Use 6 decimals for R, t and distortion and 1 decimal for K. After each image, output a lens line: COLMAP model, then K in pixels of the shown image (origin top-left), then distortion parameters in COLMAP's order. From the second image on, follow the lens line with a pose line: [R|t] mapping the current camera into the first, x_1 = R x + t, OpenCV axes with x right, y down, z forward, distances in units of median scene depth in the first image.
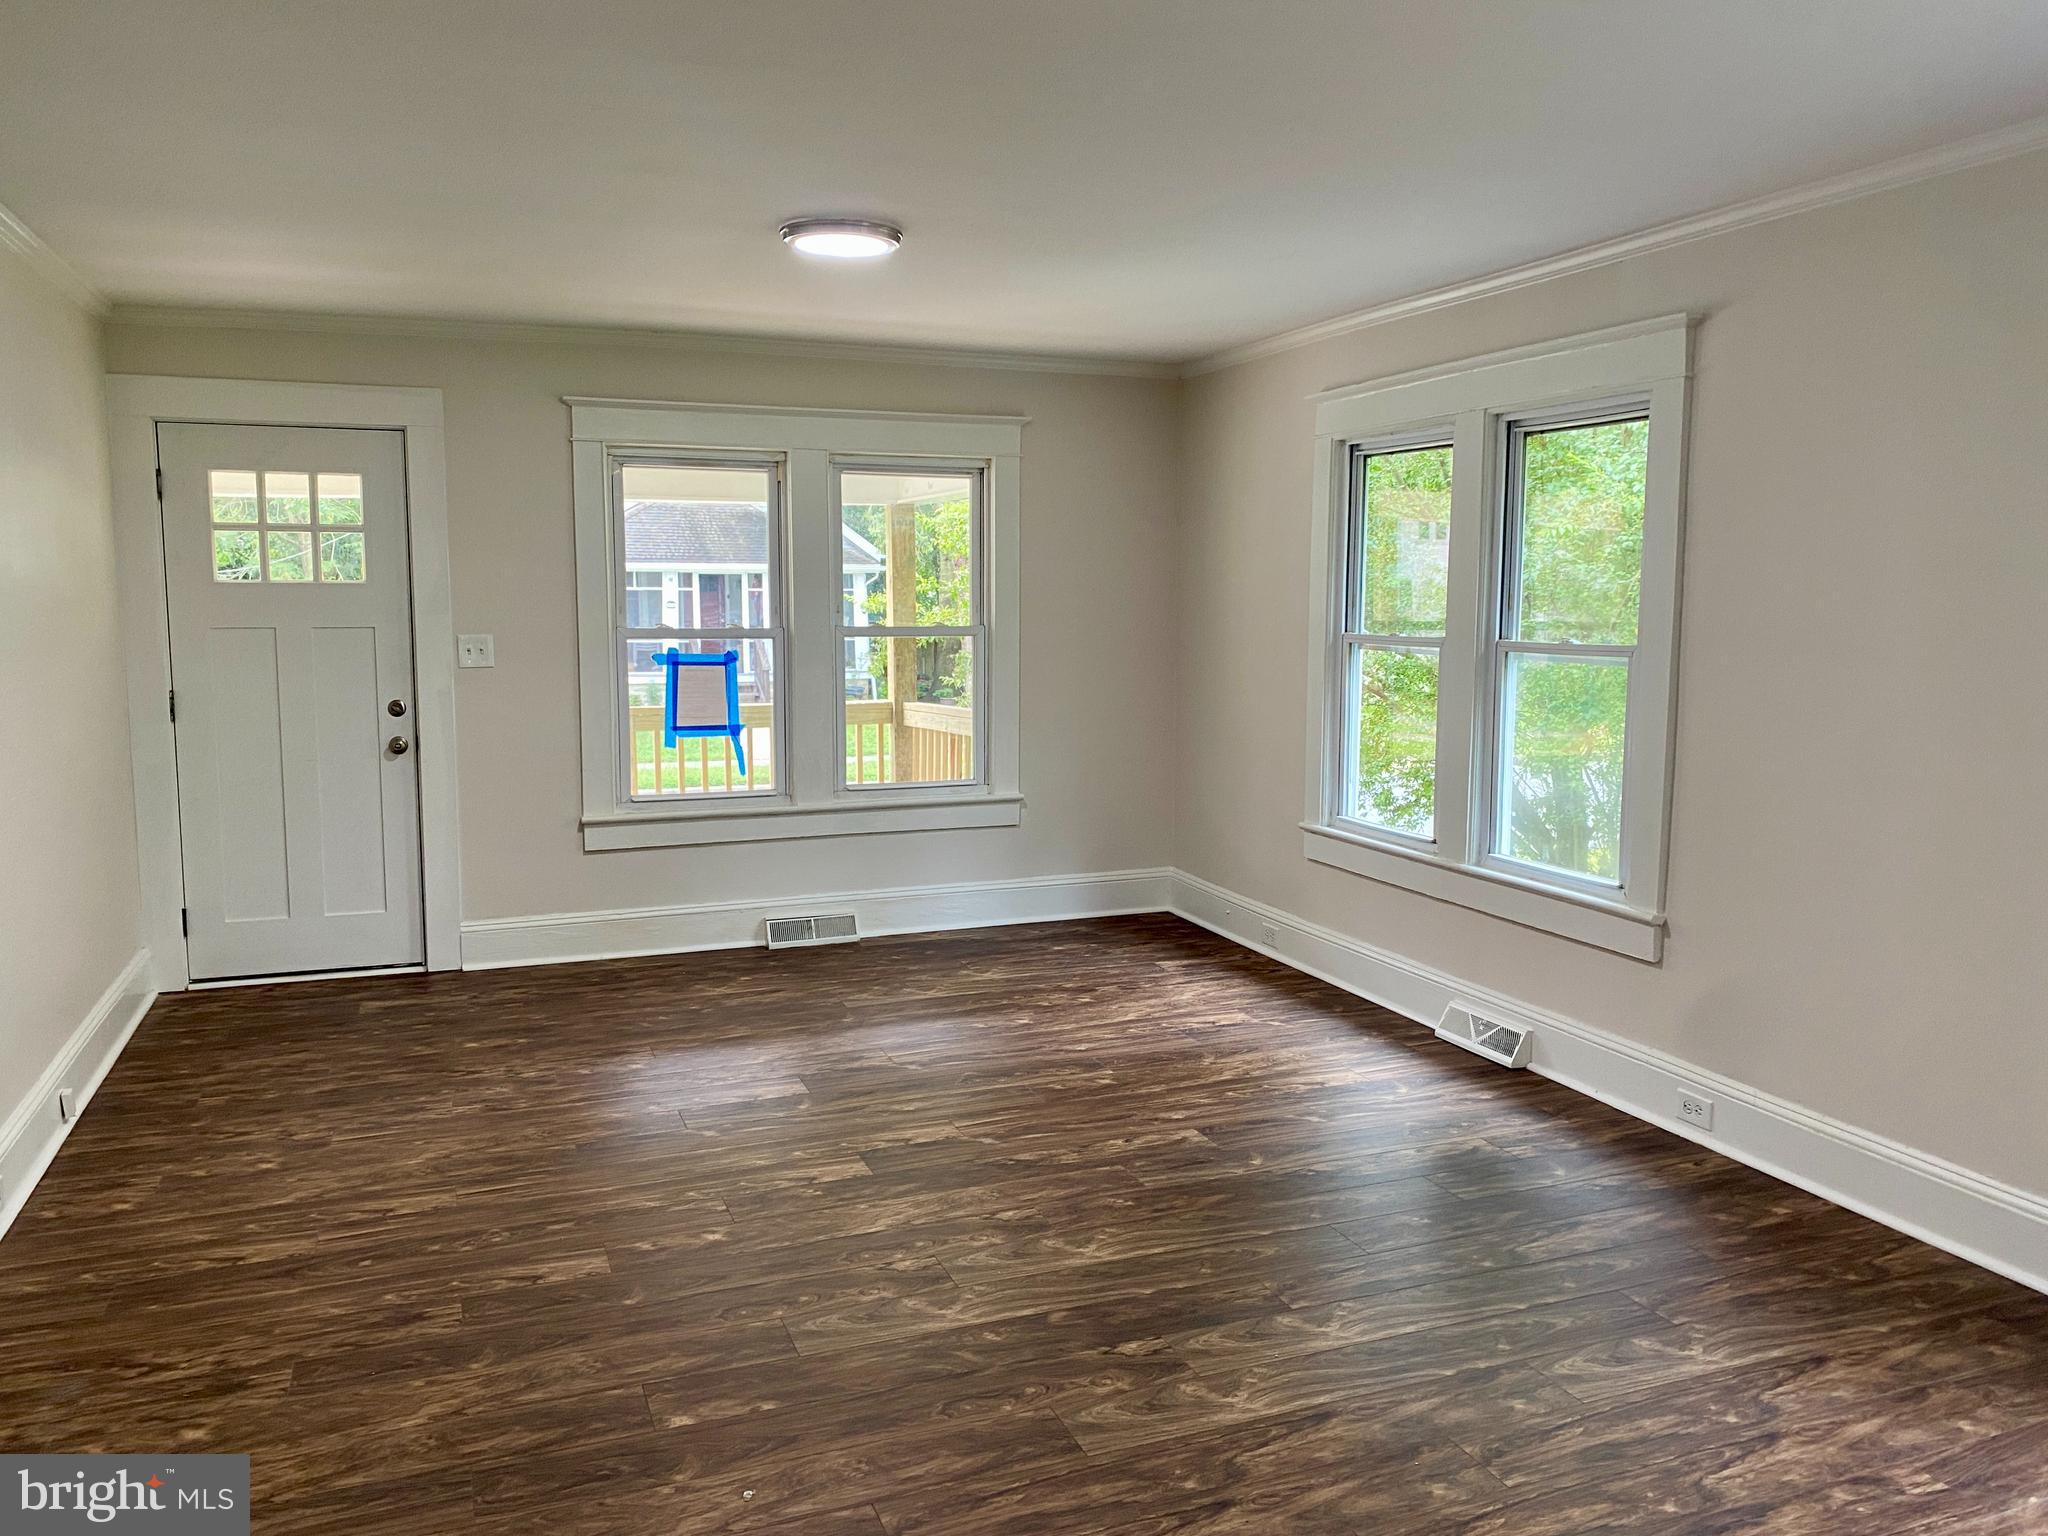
lens RADIAL K [[1580.4, 0, 1030.6], [0, 1580.4, 741.3], [0, 0, 1]] dist [0.015227, -0.010519]
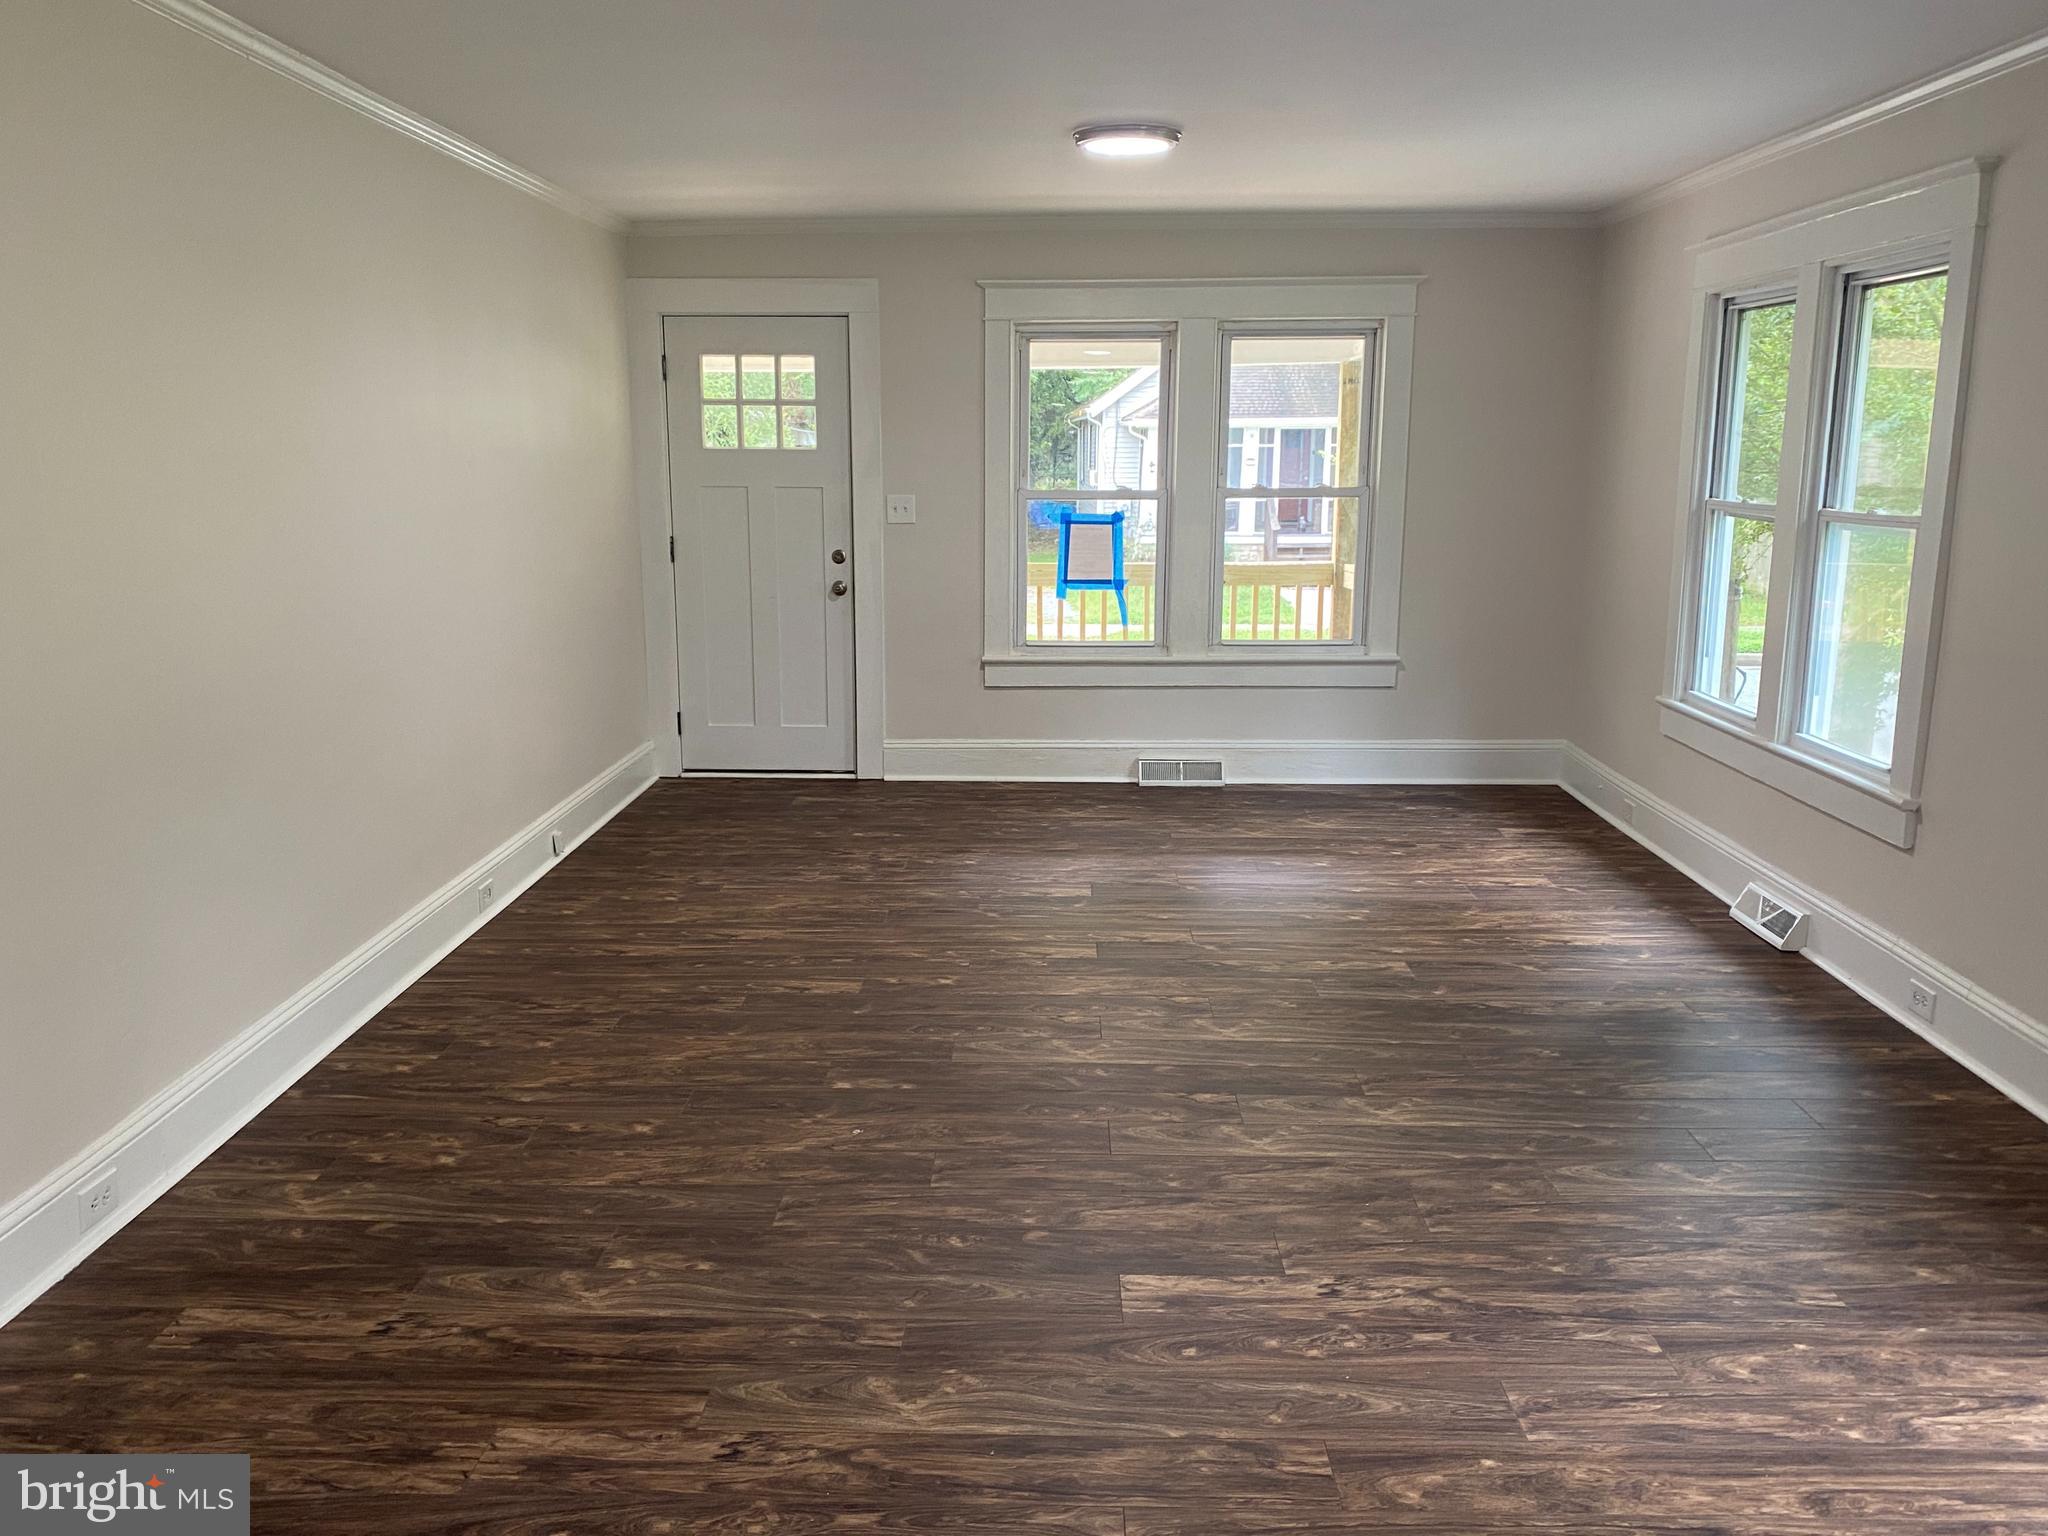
lens RADIAL K [[1589.4, 0, 958.5], [0, 1589.4, 743.9], [0, 0, 1]] dist [0.103342, -0.110431]
pose [[0.922779, 0.071000, -0.378733, 0.209618], [-0.037887, 0.994833, 0.094187, 0.004309], [0.383463, -0.072565, 0.920701, -0.111337]]
